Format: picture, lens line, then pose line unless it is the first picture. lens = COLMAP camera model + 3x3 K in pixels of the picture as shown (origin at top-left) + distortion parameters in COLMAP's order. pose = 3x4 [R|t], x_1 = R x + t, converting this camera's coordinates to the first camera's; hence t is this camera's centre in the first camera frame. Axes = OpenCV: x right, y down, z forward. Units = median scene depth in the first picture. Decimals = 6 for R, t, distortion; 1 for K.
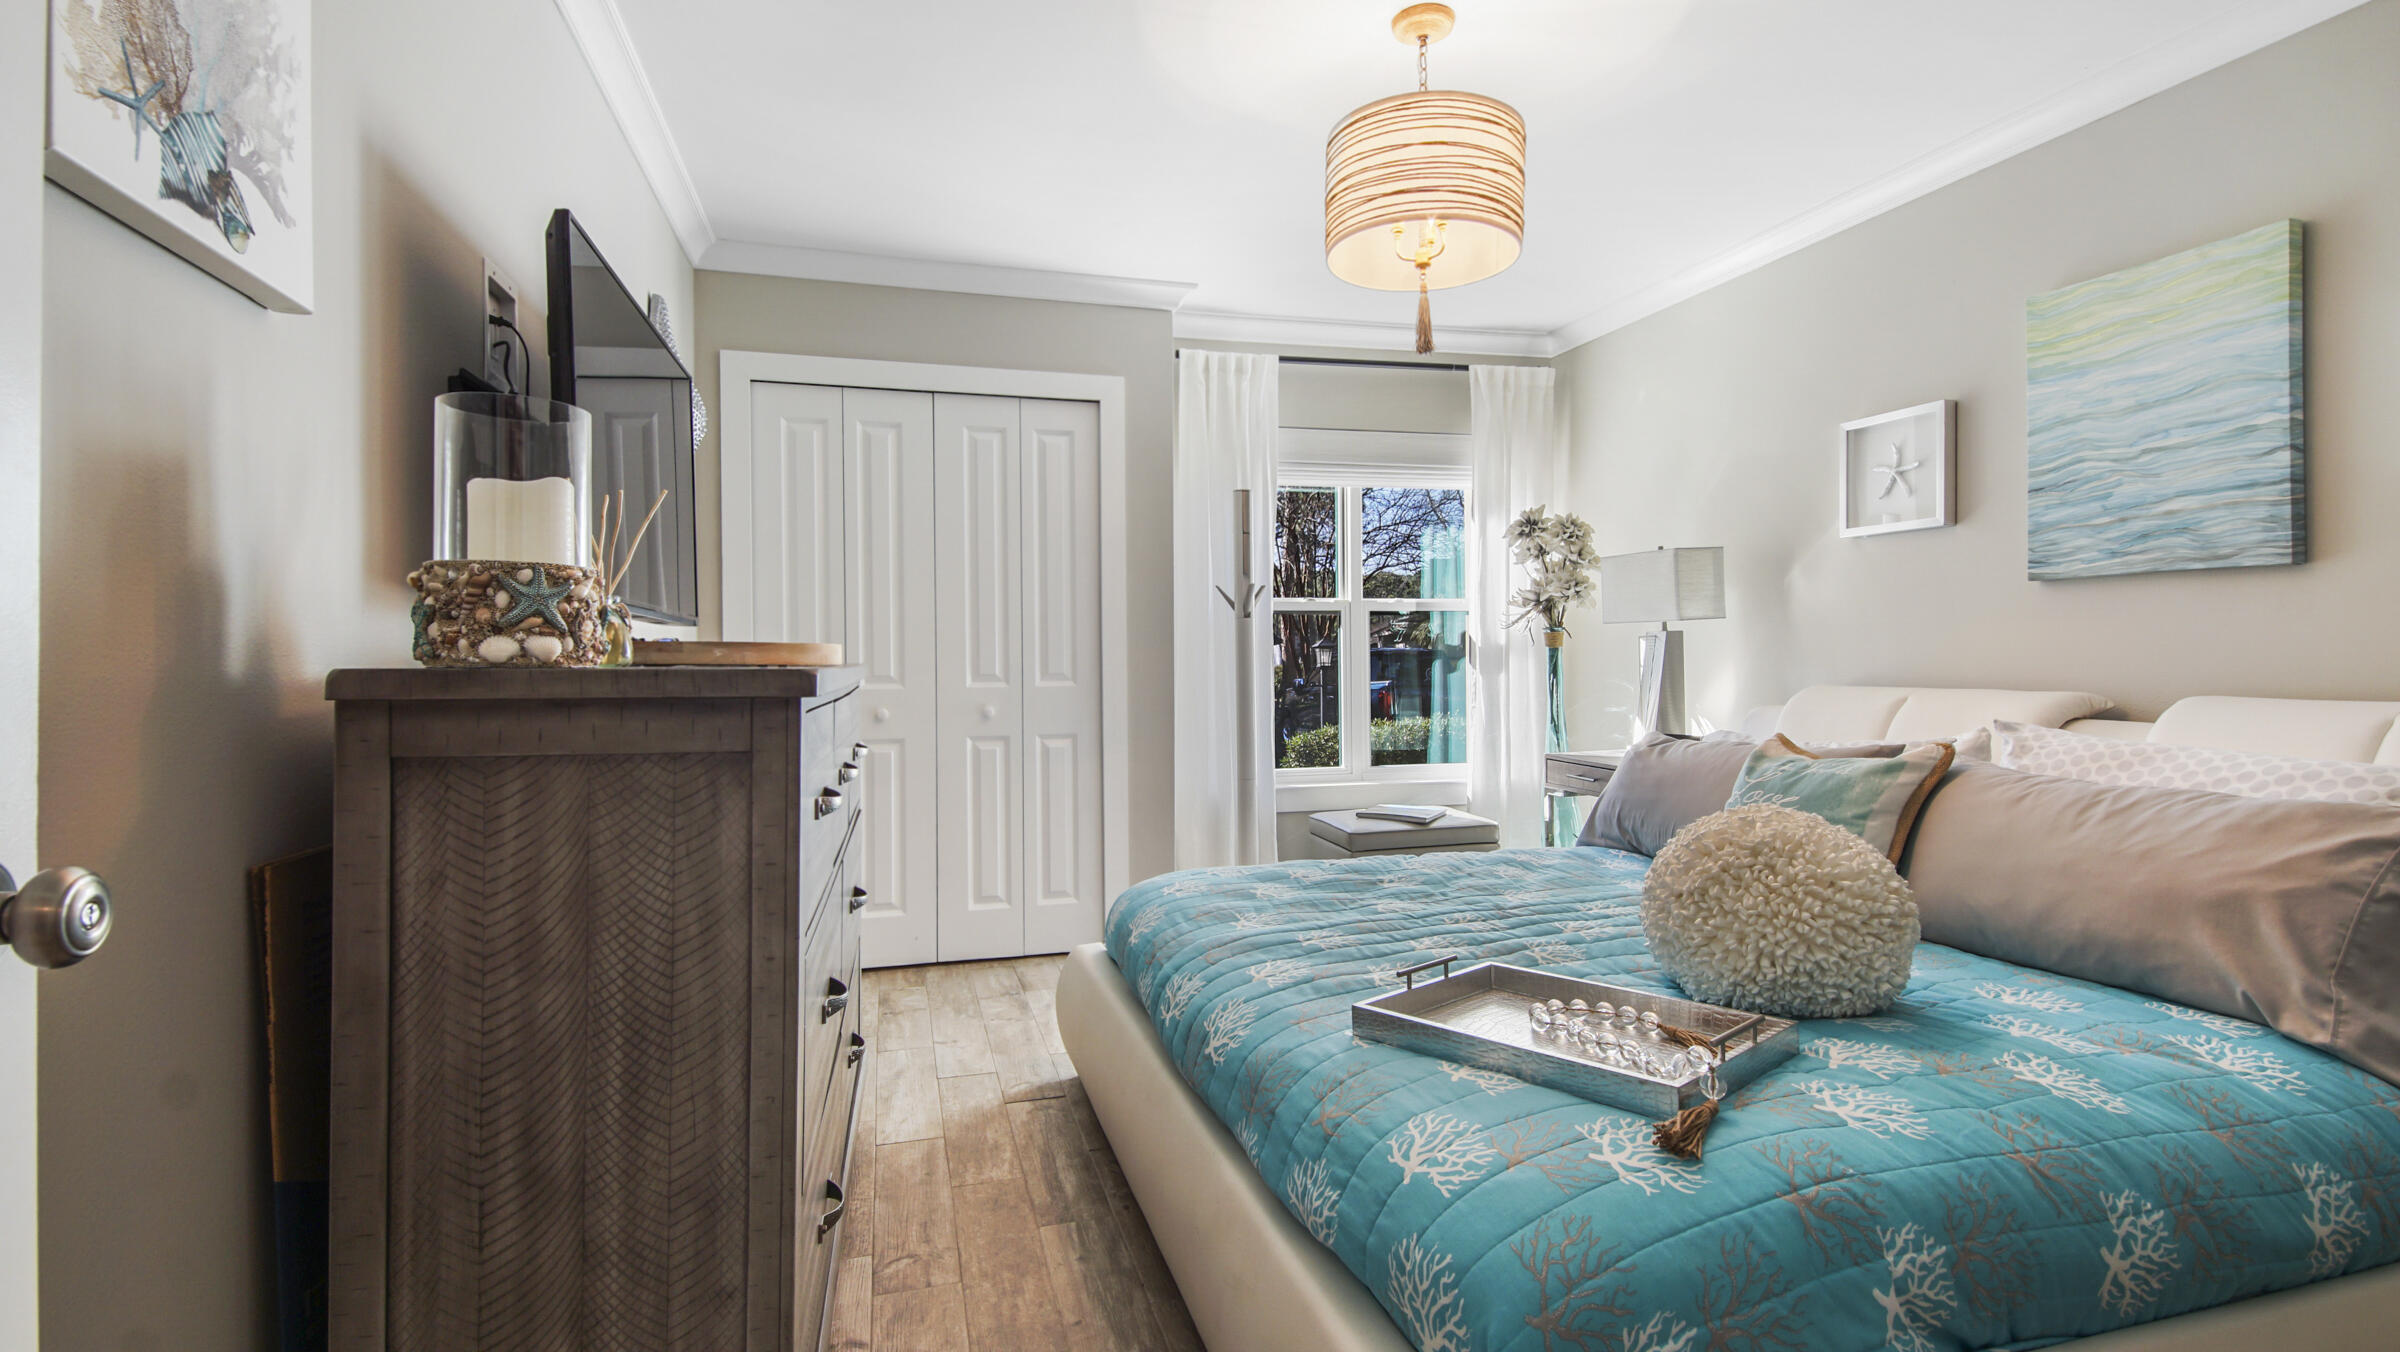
lens RADIAL K [[1097.1, 0, 1198.9], [0, 1097.1, 662.5], [0, 0, 1]] dist [-0.001862, -0.000060]
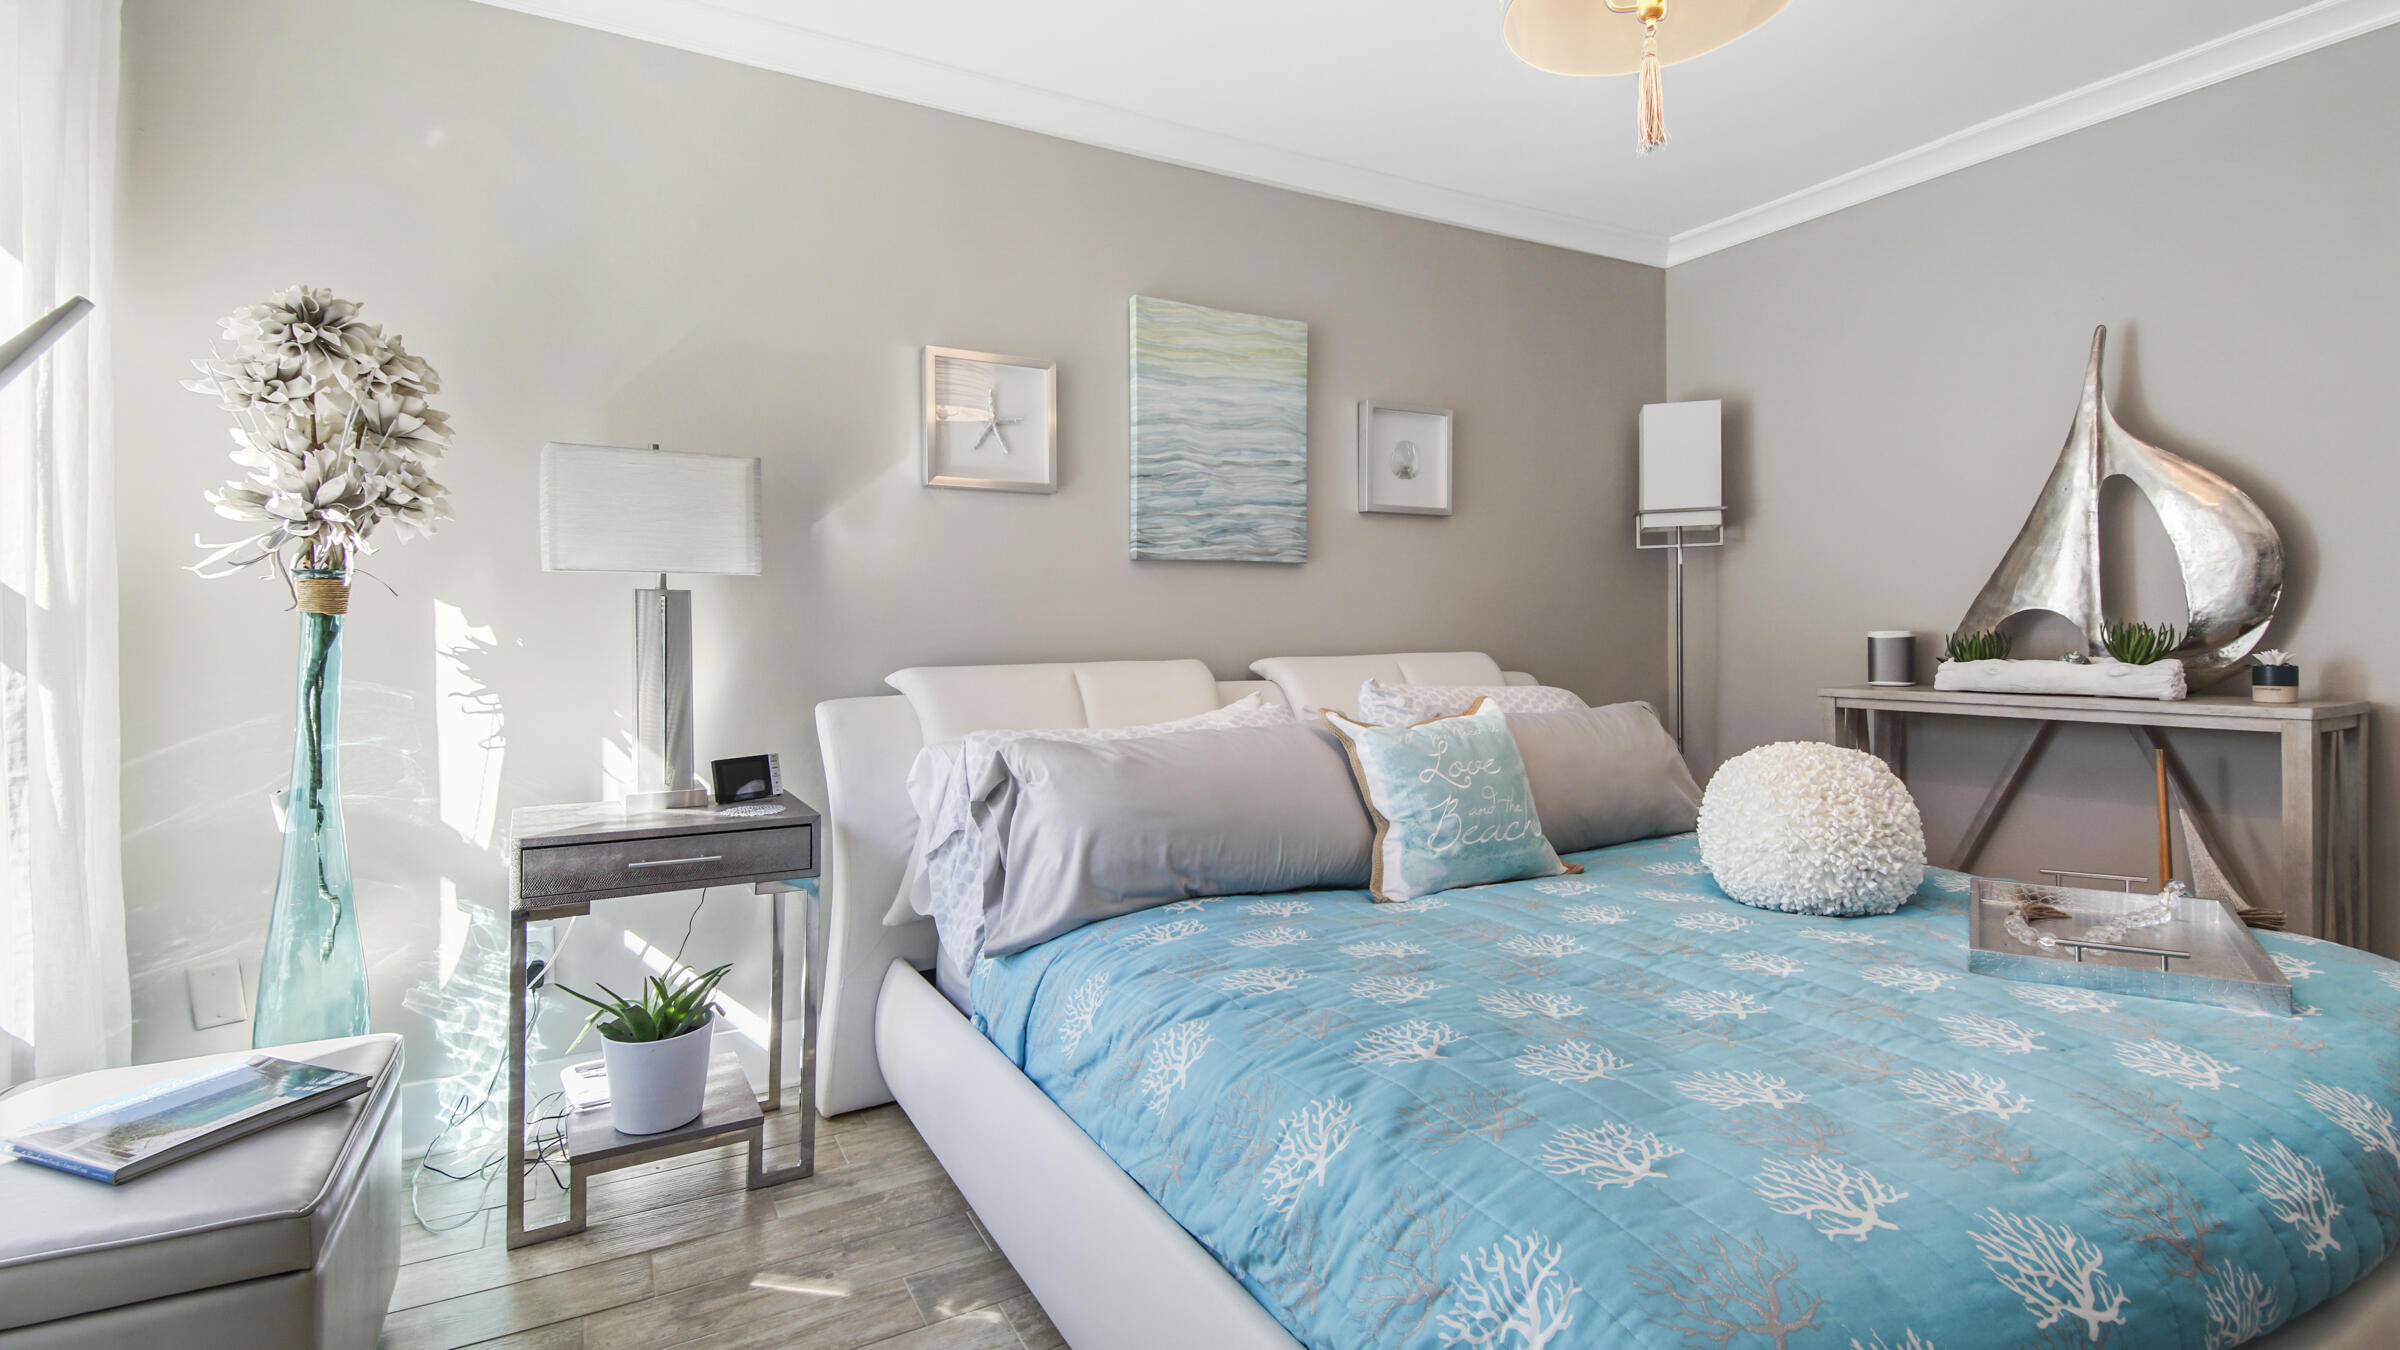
lens RADIAL K [[1097.1, 0, 1201.4], [0, 1097.1, 668.1], [0, 0, 1]] dist [-0.001862, -0.000060]
pose [[-0.219414, -0.023193, 0.975356, -0.338946], [0.020422, 0.999389, 0.028359, 0.004101], [-0.975418, 0.026141, -0.218807, 1.267171]]
